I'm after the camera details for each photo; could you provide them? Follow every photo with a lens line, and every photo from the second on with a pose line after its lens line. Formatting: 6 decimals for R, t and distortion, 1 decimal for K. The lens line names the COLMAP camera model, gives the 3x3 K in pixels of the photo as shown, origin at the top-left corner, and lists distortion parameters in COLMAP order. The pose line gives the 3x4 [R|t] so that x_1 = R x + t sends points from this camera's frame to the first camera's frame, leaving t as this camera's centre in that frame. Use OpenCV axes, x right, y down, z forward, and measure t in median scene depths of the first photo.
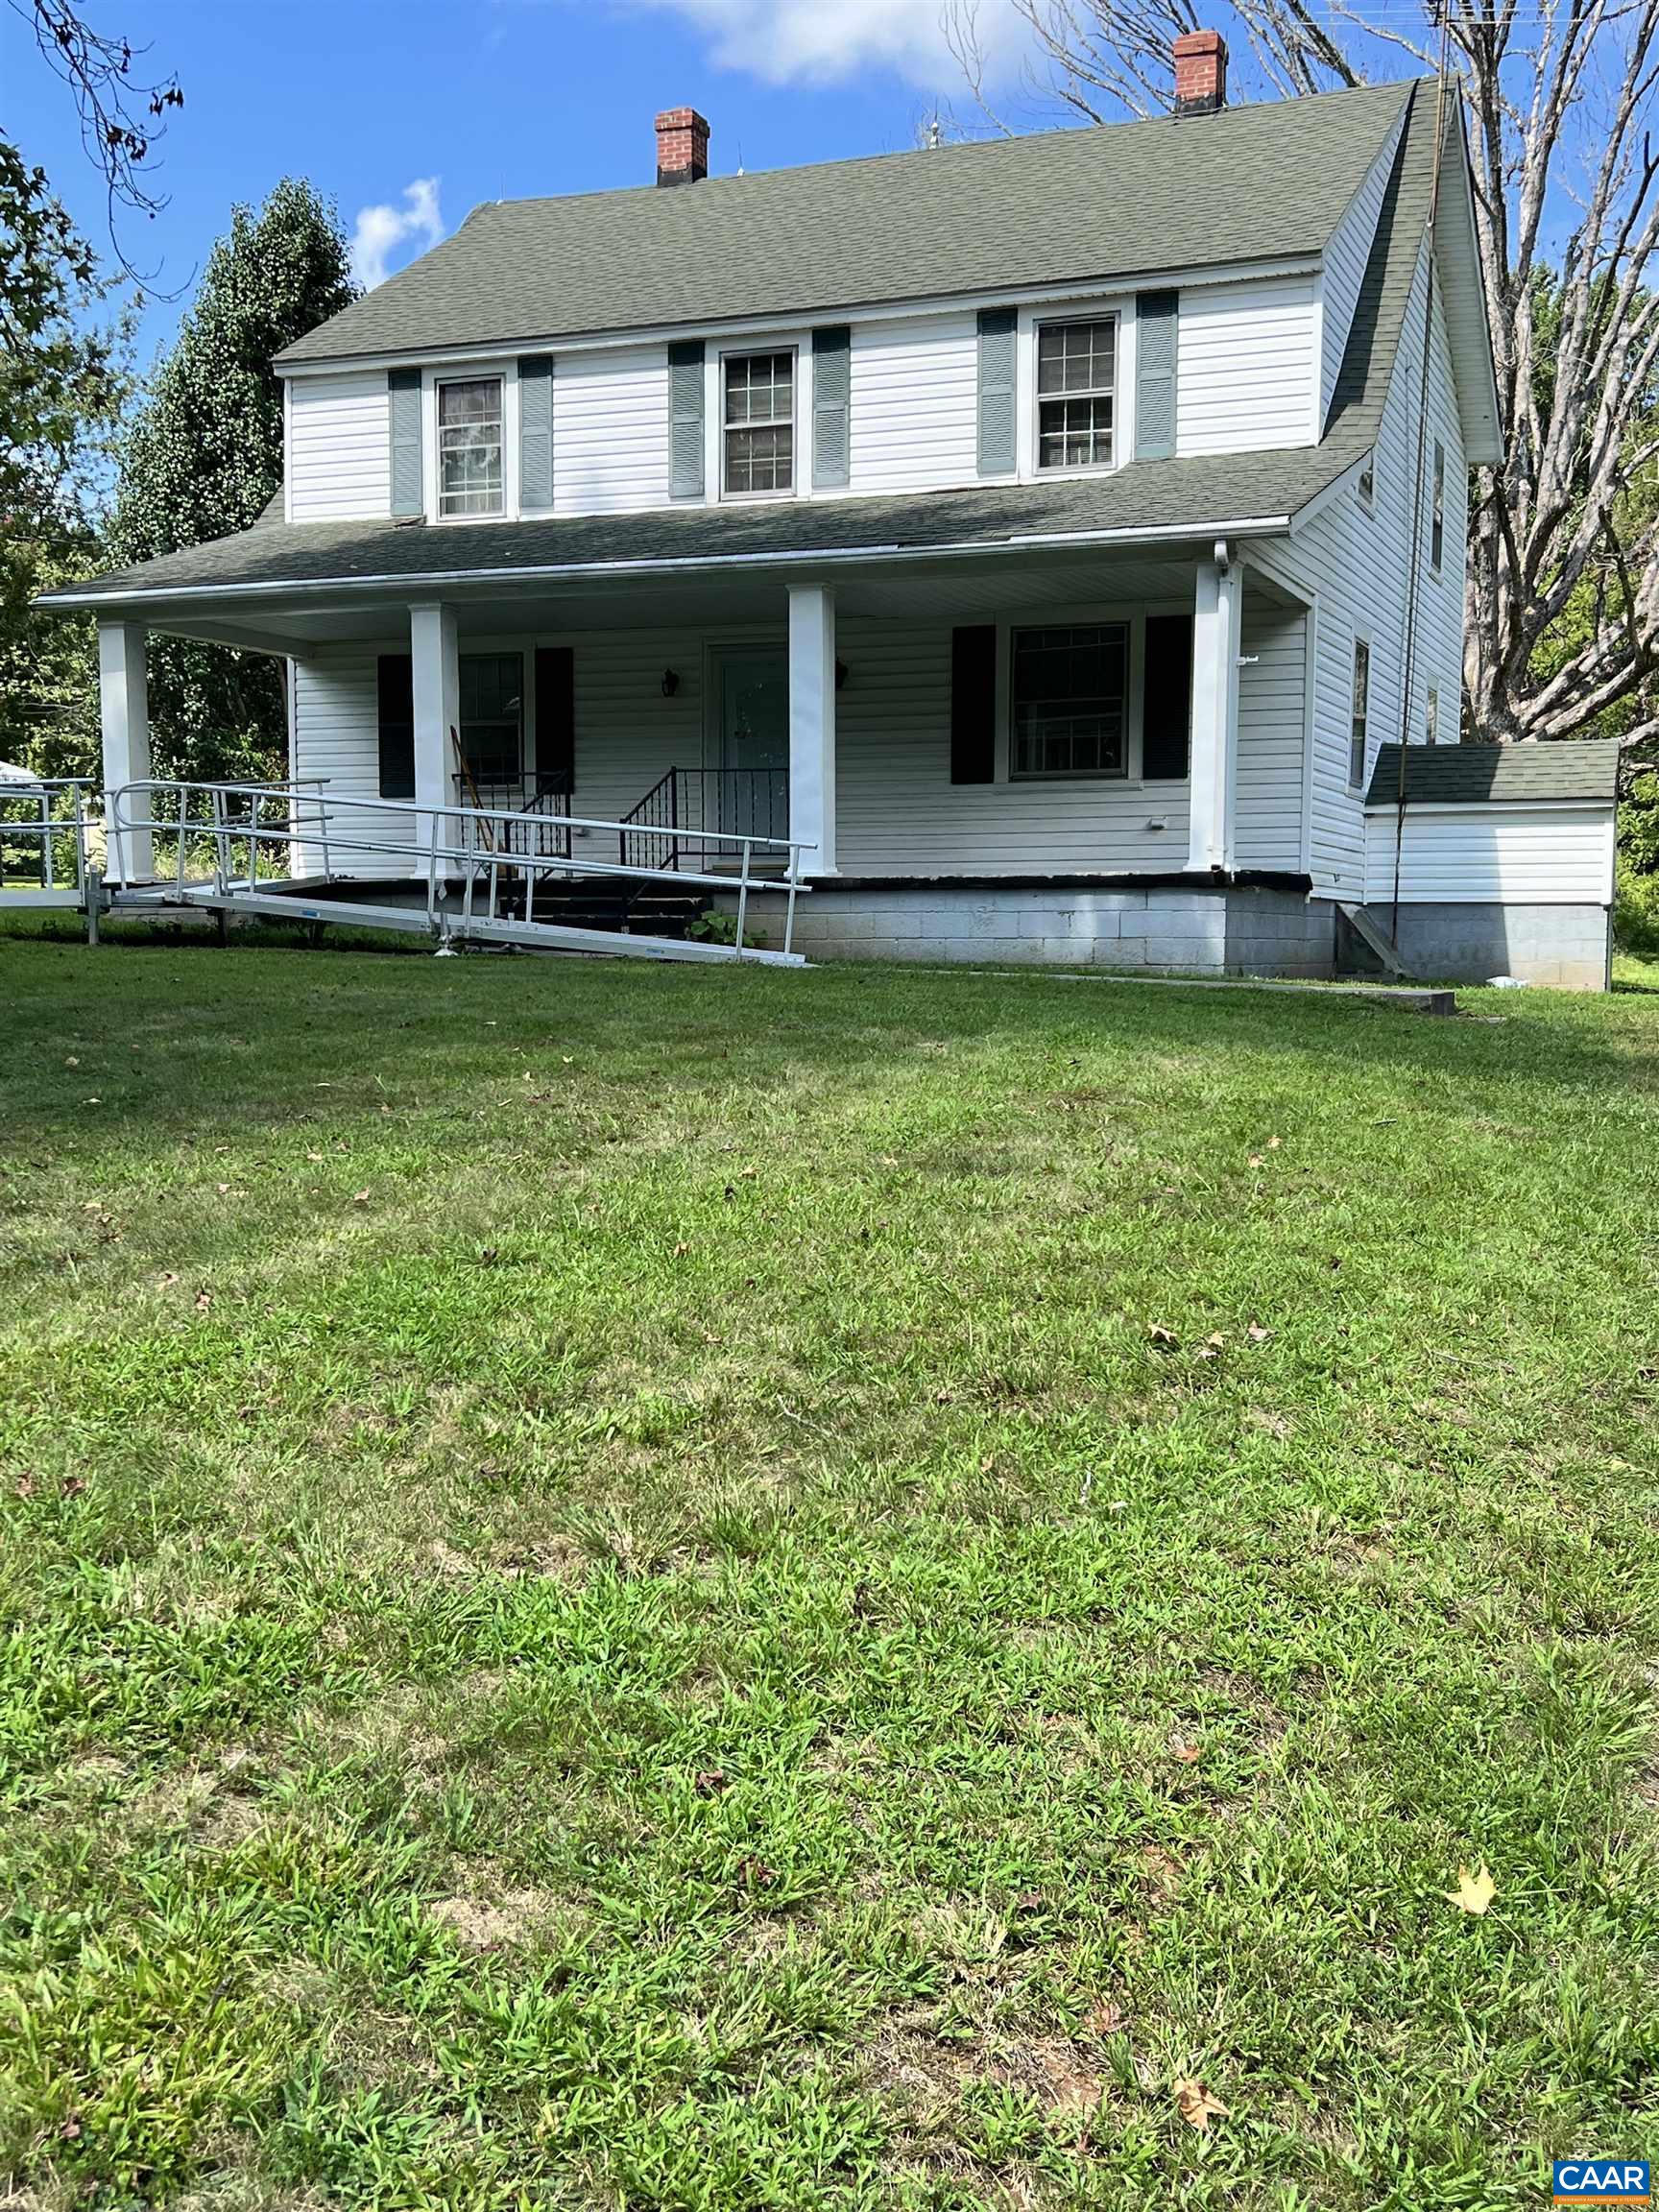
lens RADIAL K [[2439.2, 0, 826.1], [0, 2439.2, 1112.2], [0, 0, 1]] dist [0.058189, 0.000000]
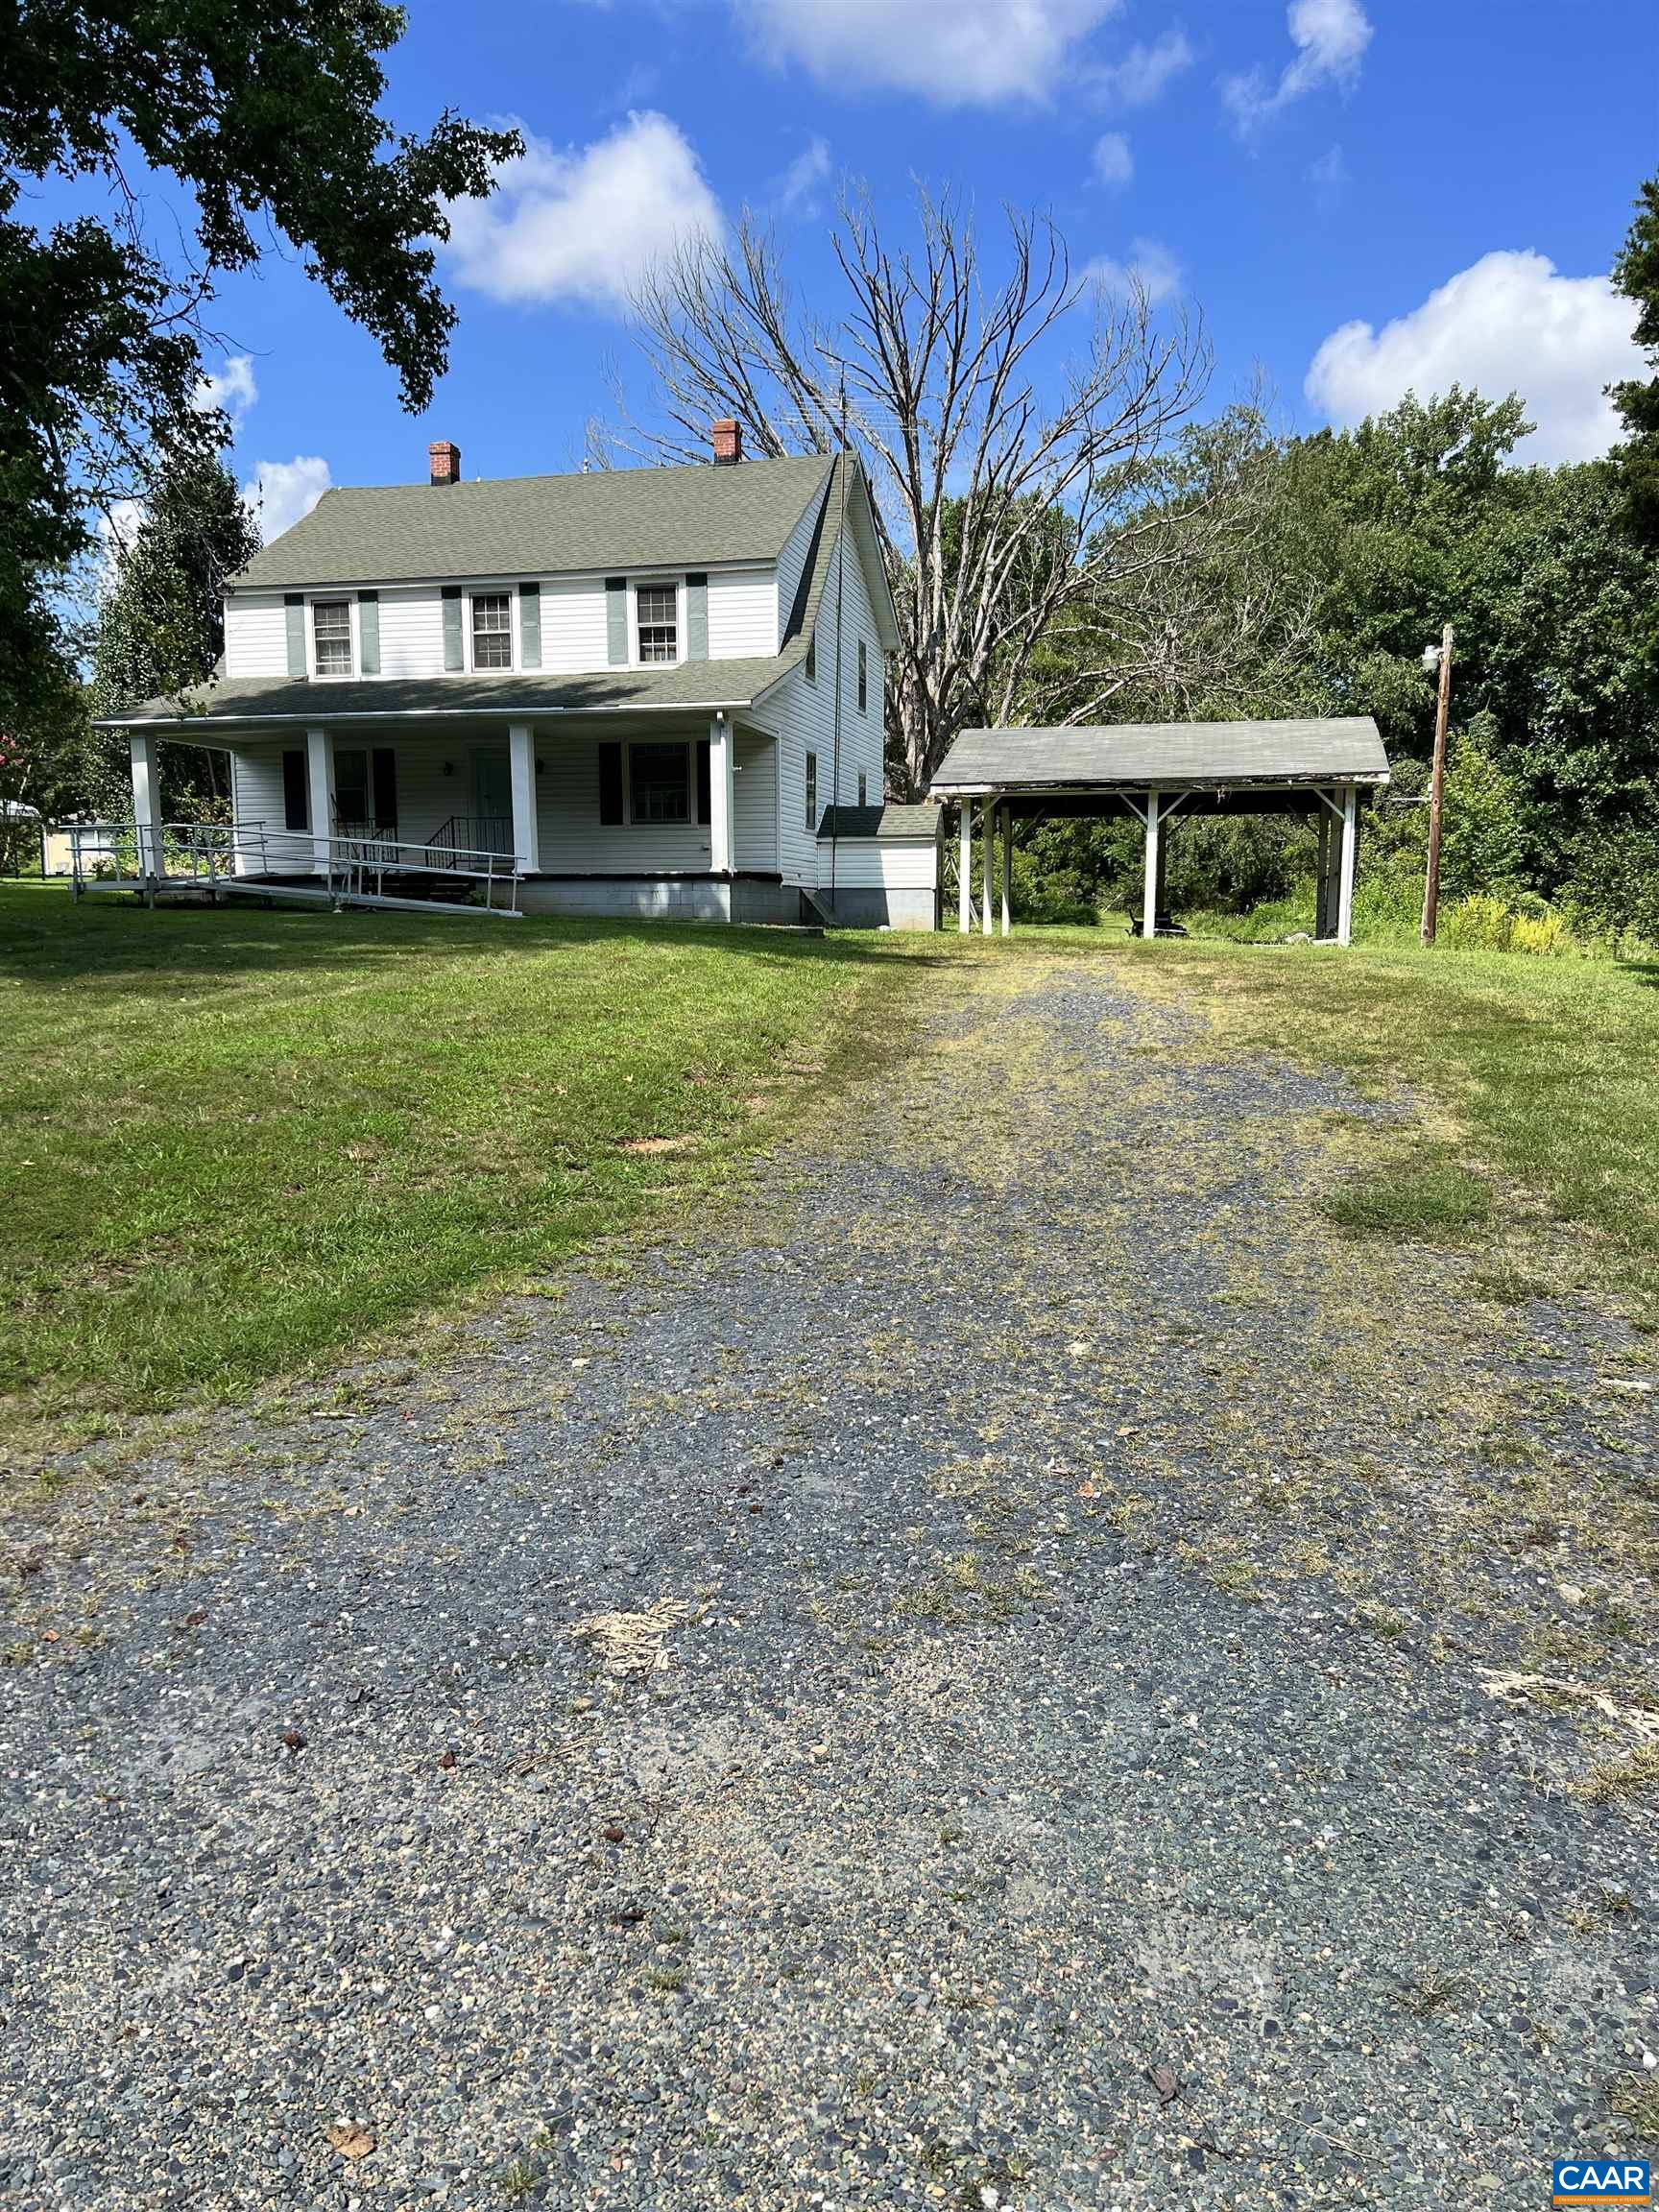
lens RADIAL K [[1681.1, 0, 833.9], [0, 1681.1, 1130.2], [0, 0, 1]] dist [0.044079, -0.058427]
pose [[0.987003, -0.024019, 0.158896, 0.019202], [0.015188, 0.998284, 0.056560, 0.037763], [-0.159982, -0.053412, 0.985674, -0.398201]]
